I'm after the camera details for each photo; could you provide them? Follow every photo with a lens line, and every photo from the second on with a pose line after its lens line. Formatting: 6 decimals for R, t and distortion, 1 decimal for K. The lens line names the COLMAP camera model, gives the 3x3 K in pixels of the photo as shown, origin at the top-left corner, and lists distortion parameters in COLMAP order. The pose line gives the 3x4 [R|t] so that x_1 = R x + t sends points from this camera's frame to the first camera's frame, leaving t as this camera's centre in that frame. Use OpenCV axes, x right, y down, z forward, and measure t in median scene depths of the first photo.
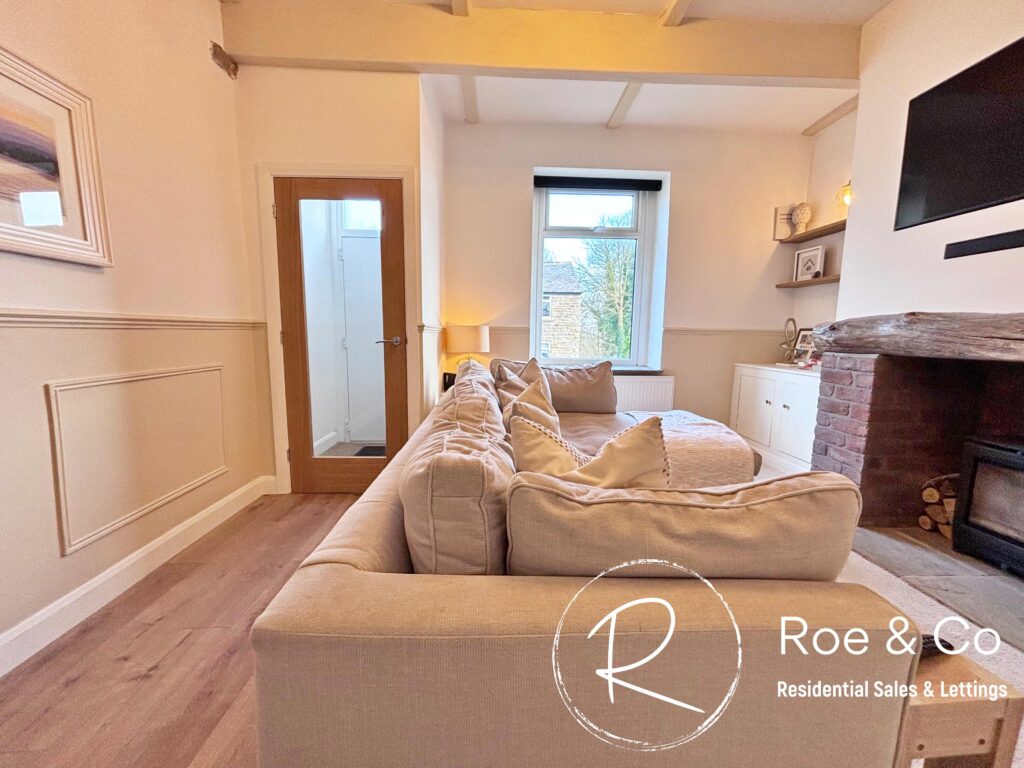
lens RADIAL K [[410.7, 0, 509.4], [0, 410.7, 383.7], [0, 0, 1]] dist [0.003849, -0.001663]
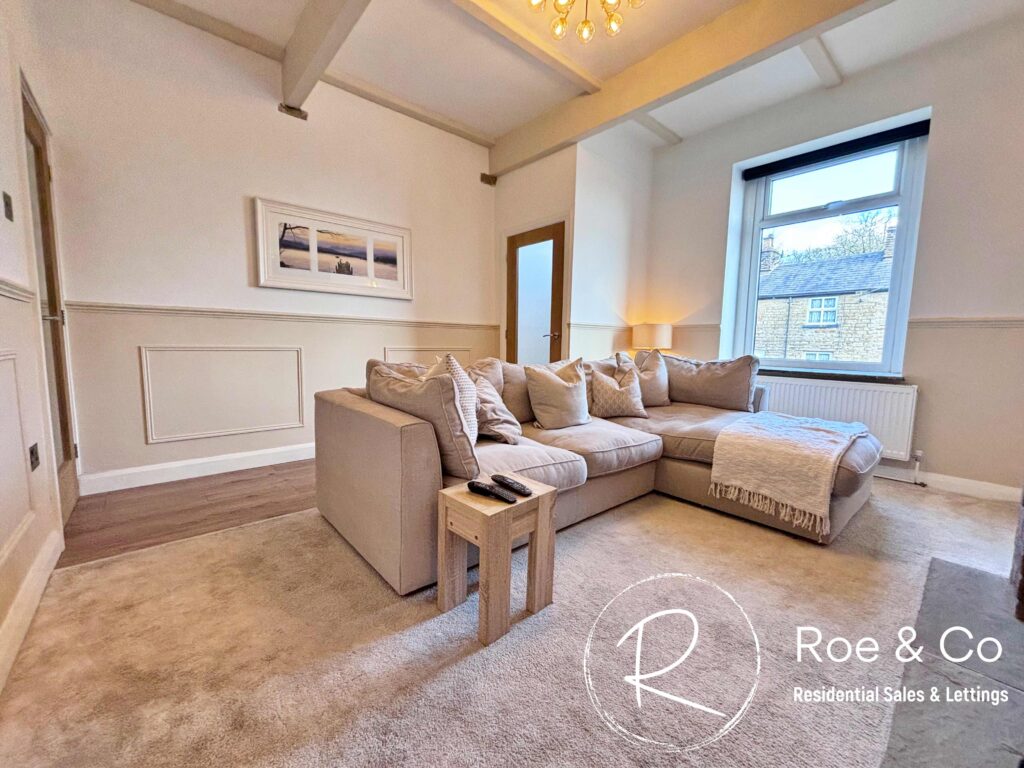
lens RADIAL K [[410.7, 0, 515.6], [0, 410.7, 387.4], [0, 0, 1]] dist [0.003849, -0.001663]
pose [[0.636171, 0.082264, -0.767150, 0.736492], [-0.101376, 0.994592, 0.022585, 0.057373], [0.764859, 0.063403, 0.641070, -0.002885]]
